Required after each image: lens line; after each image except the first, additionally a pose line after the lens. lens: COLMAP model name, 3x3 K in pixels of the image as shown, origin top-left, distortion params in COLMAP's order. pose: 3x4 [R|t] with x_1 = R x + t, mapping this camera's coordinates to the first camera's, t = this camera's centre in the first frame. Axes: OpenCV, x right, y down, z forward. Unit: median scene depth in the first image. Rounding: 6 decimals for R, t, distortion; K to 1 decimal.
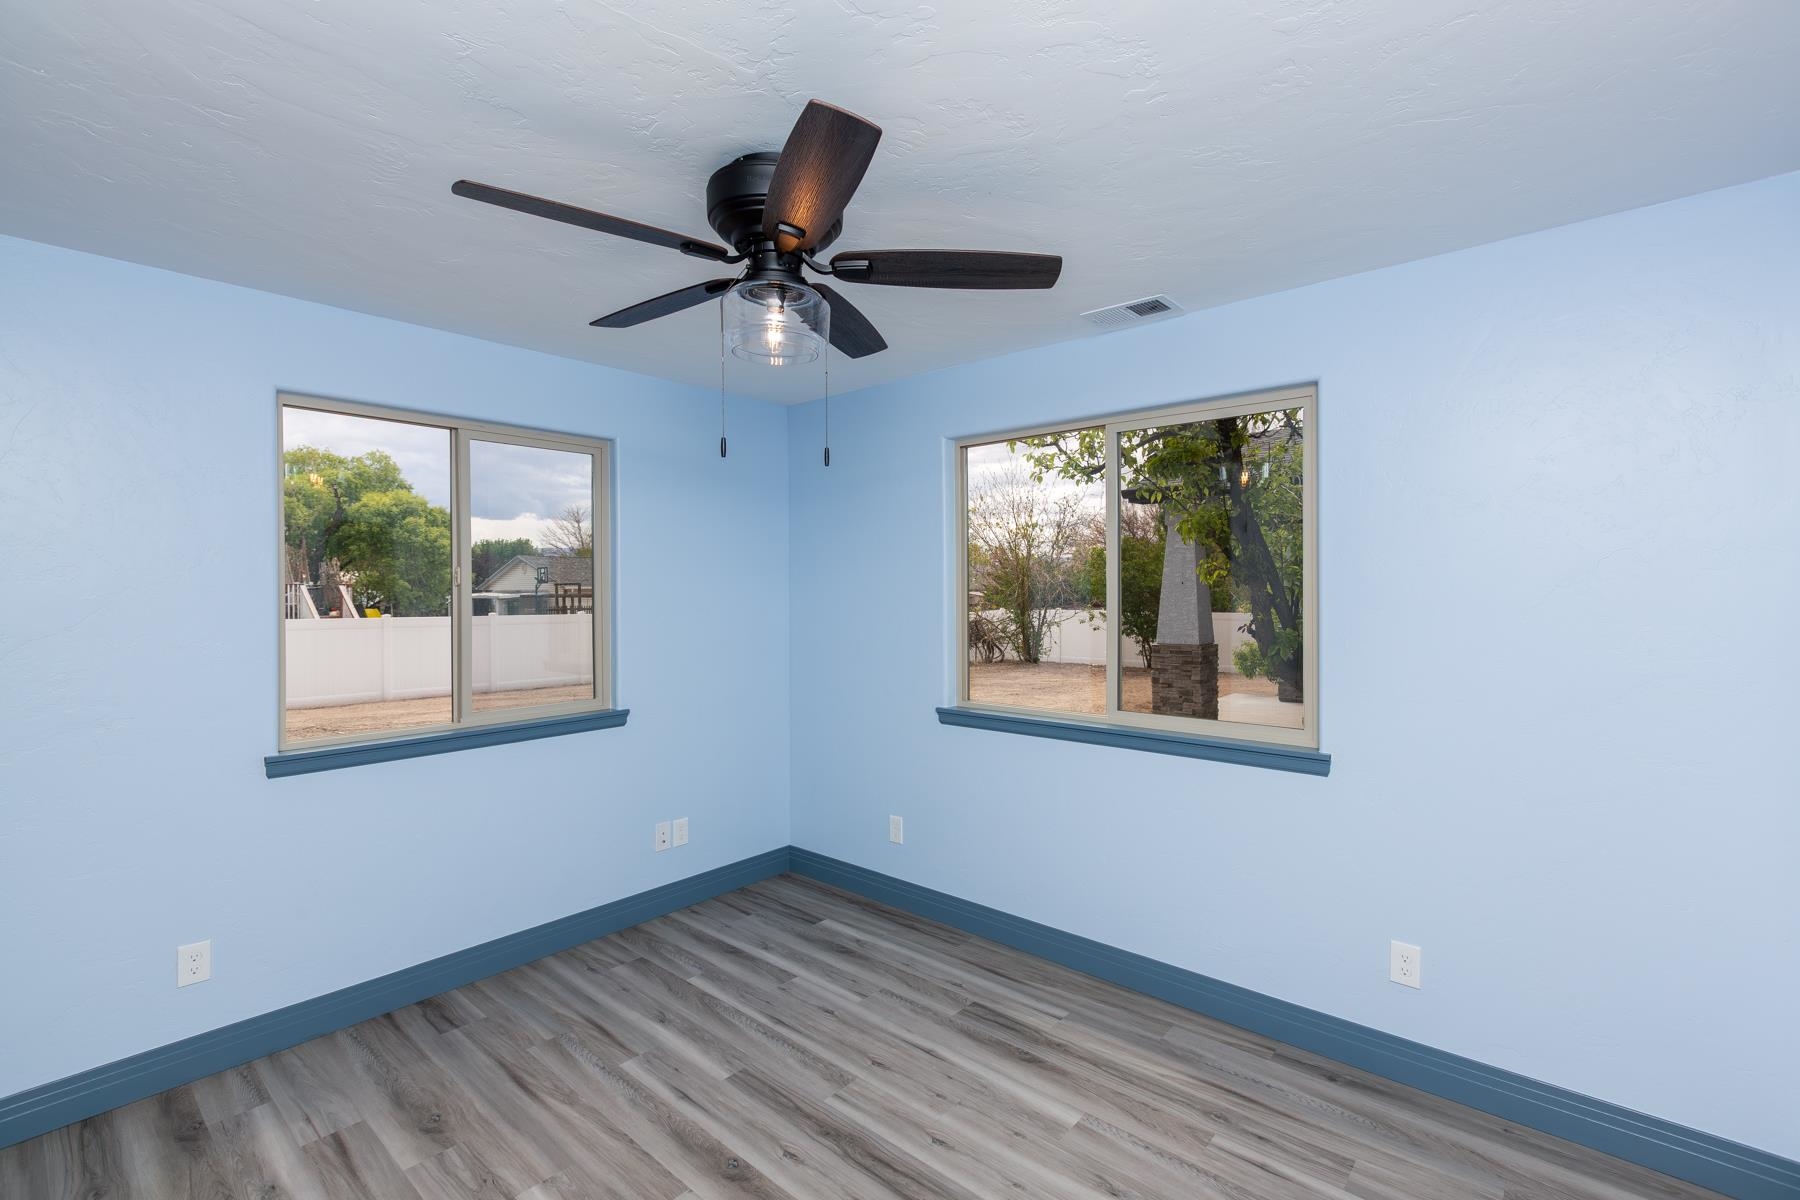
lens RADIAL K [[805.8, 0, 895.1], [0, 805.8, 596.0], [0, 0, 1]] dist [0.002582, -0.001264]
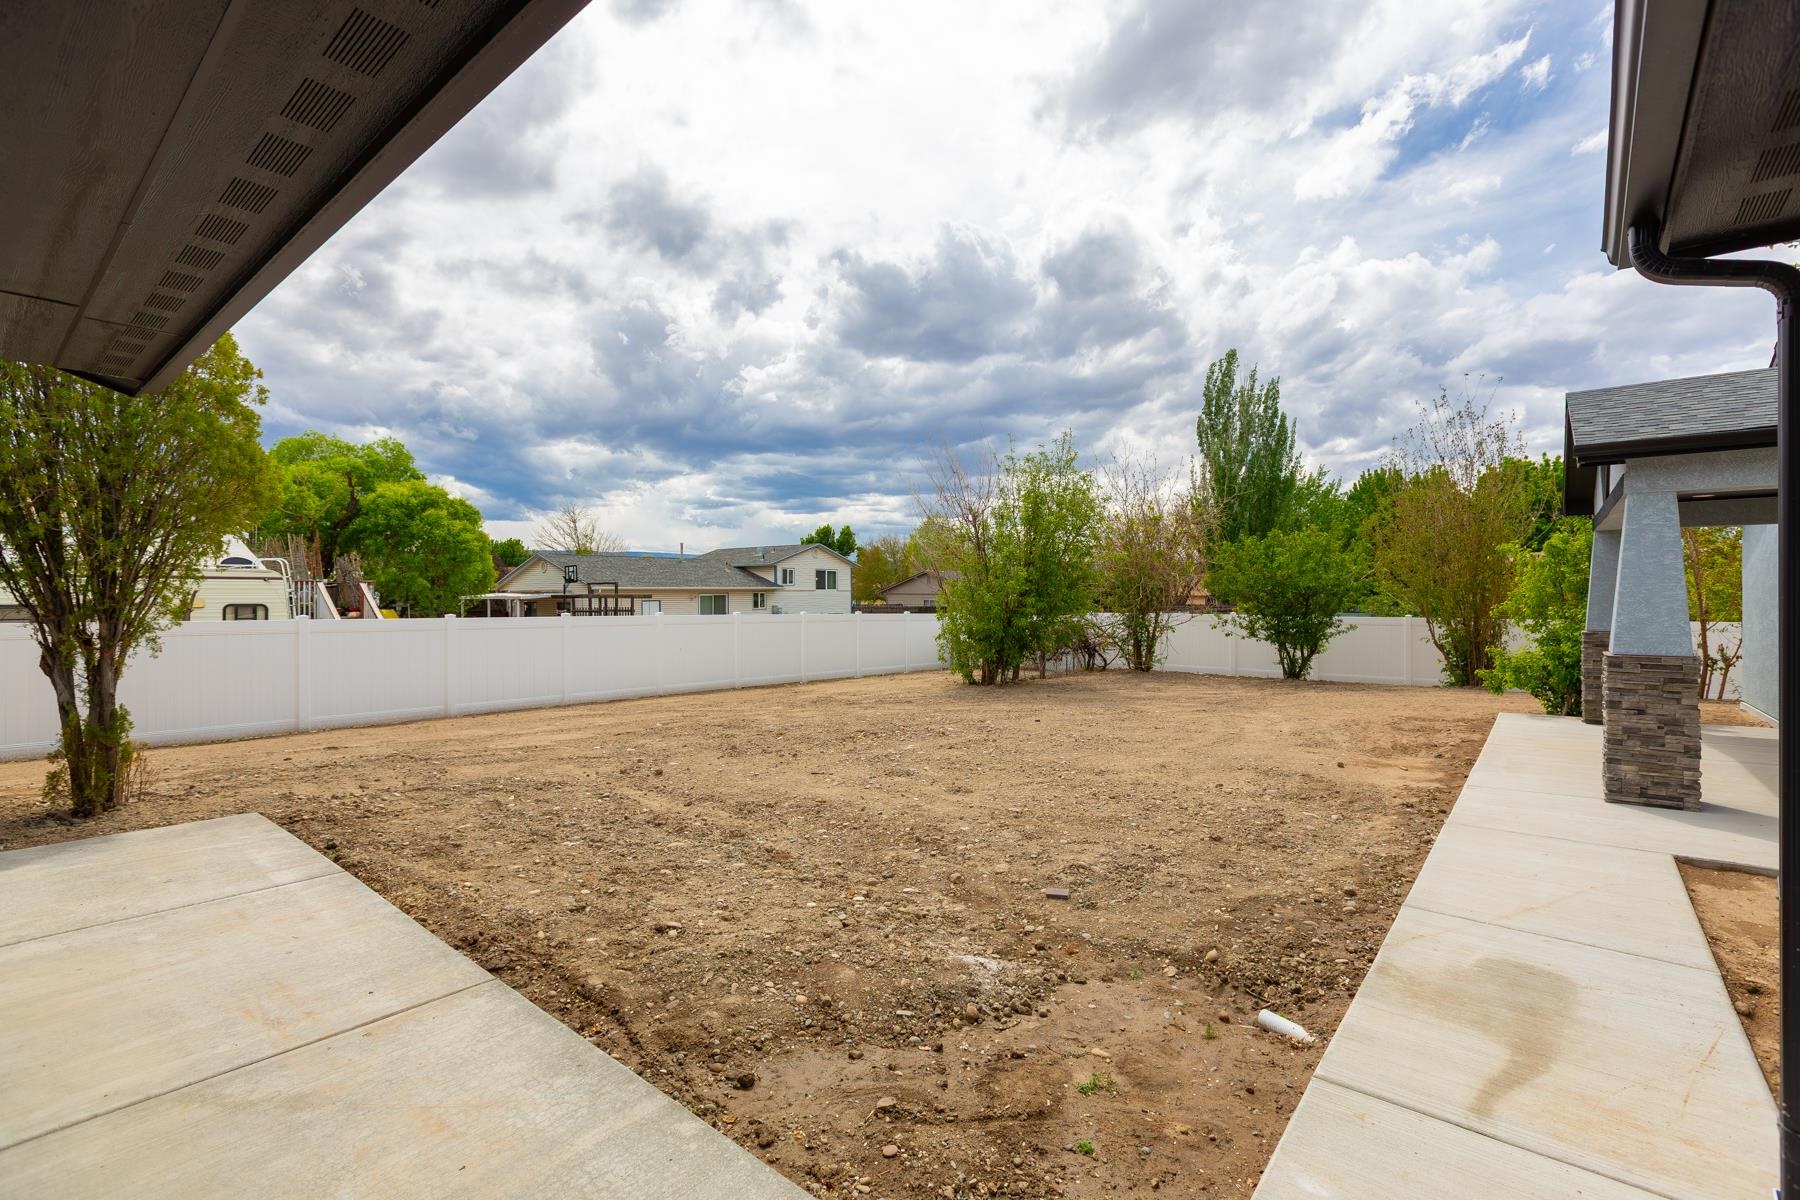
lens RADIAL K [[805.8, 0, 893.3], [0, 805.8, 605.8], [0, 0, 1]] dist [0.002582, -0.001264]
pose [[0.999763, 0.004231, 0.021342, -0.179789], [-0.004362, 0.999972, 0.006093, 0.006606], [-0.021315, -0.006185, 0.999754, 0.141924]]
